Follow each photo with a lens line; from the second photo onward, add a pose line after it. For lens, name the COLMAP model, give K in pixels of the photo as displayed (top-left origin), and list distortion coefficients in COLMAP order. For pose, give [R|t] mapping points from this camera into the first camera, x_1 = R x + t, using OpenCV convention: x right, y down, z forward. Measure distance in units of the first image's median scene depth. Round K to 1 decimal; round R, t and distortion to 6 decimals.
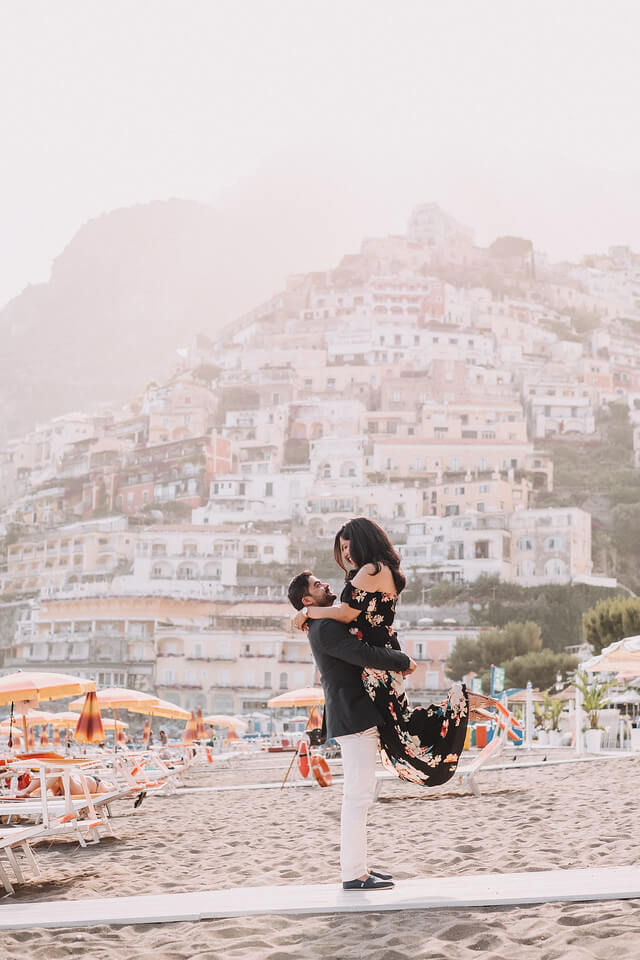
lens RADIAL K [[679.1, 0, 320.0], [0, 679.1, 480.0], [0, 0, 1]] dist [-0.036511, 0.001250]
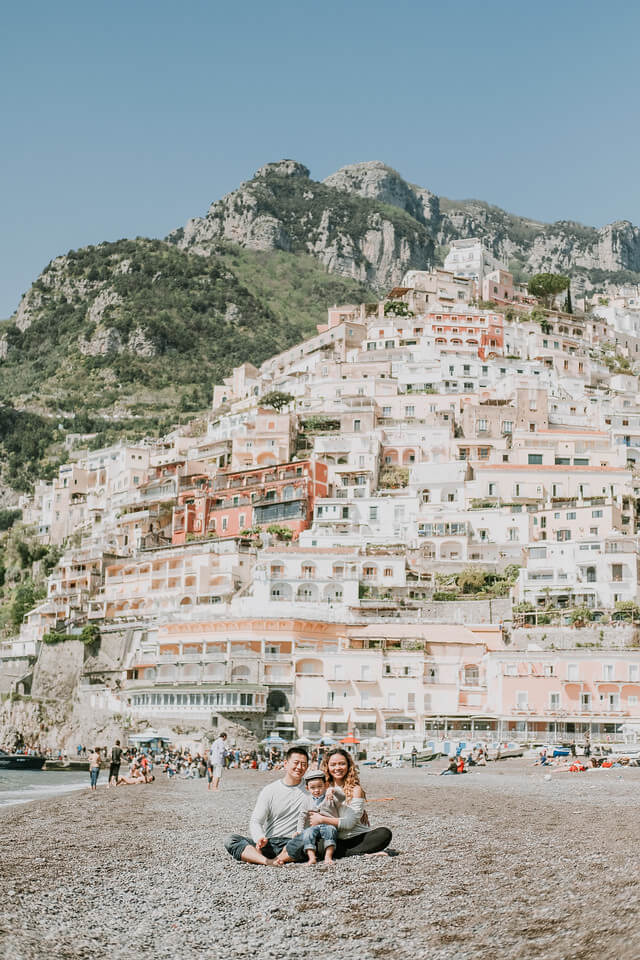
lens RADIAL K [[679.1, 0, 320.0], [0, 679.1, 480.0], [0, 0, 1]] dist [-0.036511, 0.001250]
pose [[0.999934, 0.010780, 0.004074, -0.146984], [-0.010568, 0.998746, -0.048933, 0.013534], [-0.004596, 0.048886, 0.998794, -0.005540]]
